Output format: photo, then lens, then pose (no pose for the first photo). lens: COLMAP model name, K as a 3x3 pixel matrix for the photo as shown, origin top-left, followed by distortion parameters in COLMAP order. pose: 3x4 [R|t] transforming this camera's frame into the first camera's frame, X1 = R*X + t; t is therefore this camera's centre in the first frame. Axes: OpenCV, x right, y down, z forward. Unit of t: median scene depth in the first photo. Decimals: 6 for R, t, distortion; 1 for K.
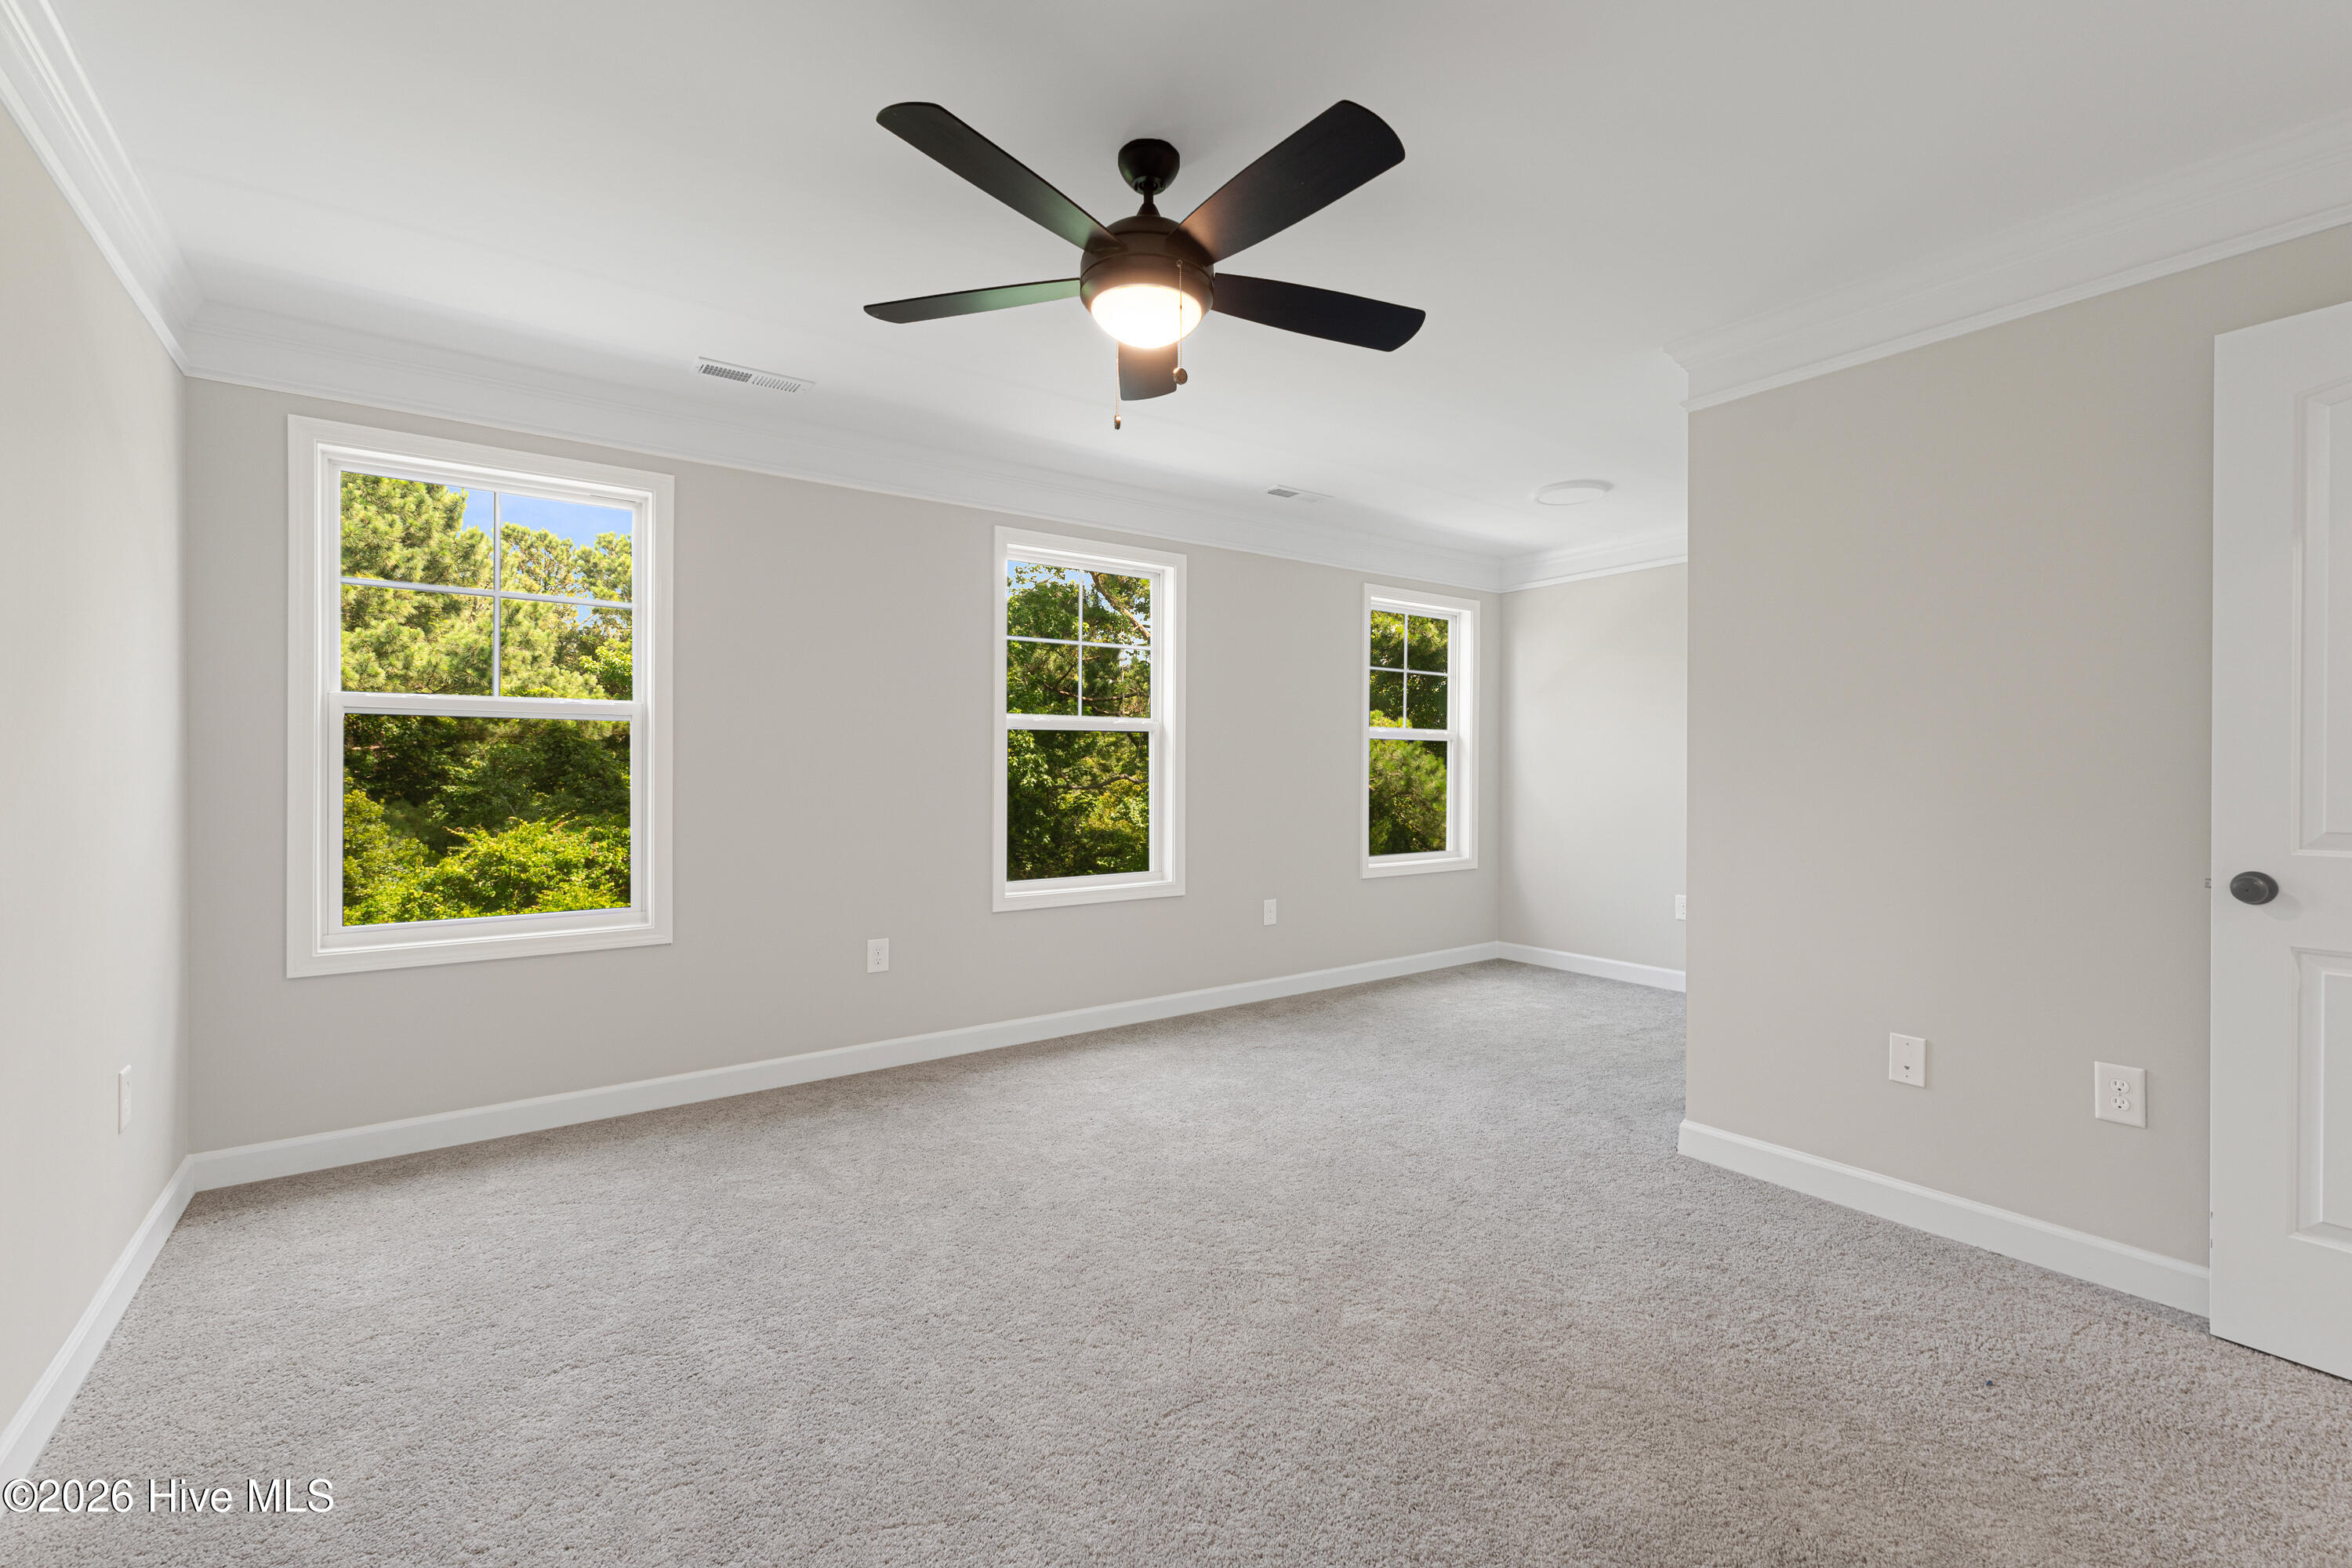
lens RADIAL K [[1010.3, 0, 1186.1], [0, 1010.3, 767.2], [0, 0, 1]] dist [0.000866, 0.000167]
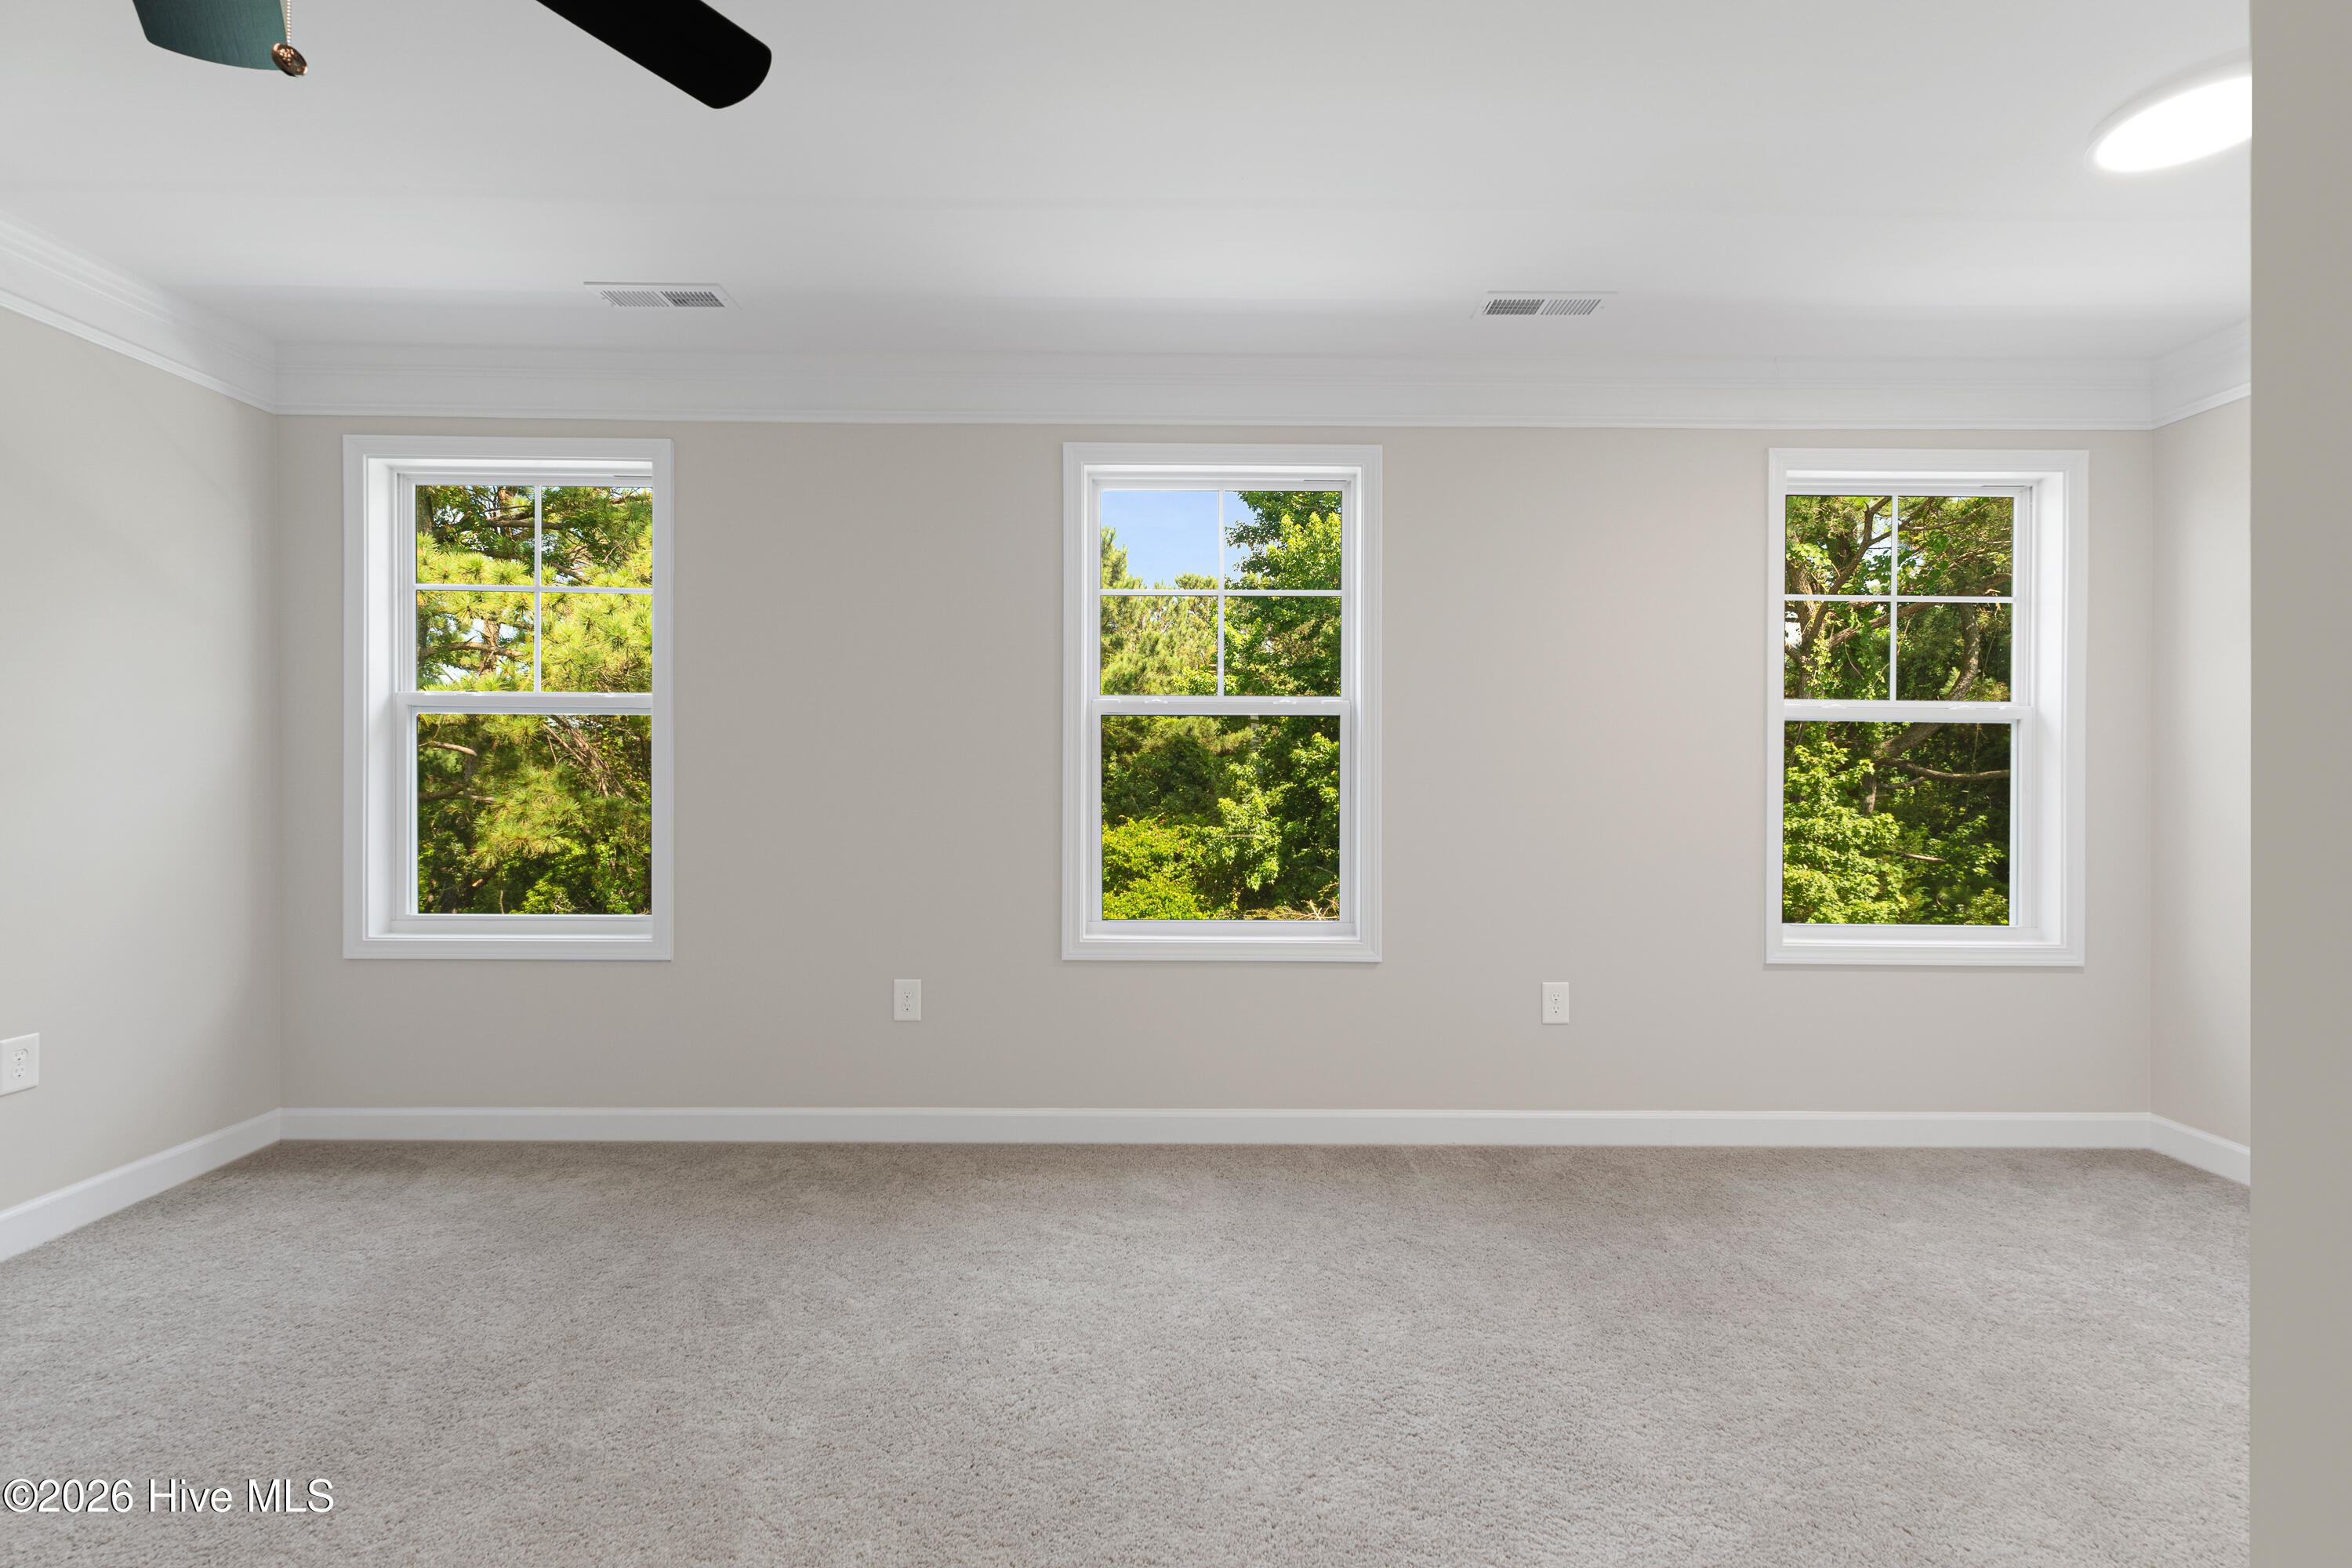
lens RADIAL K [[984.7, 0, 1186.7], [0, 984.7, 770.2], [0, 0, 1]] dist [-0.000096, -0.000043]
pose [[0.807873, 0.000693, -0.589356, 0.212874], [-0.003782, 0.999985, -0.004008, 0.004242], [0.589344, 0.005467, 0.807864, 0.319864]]
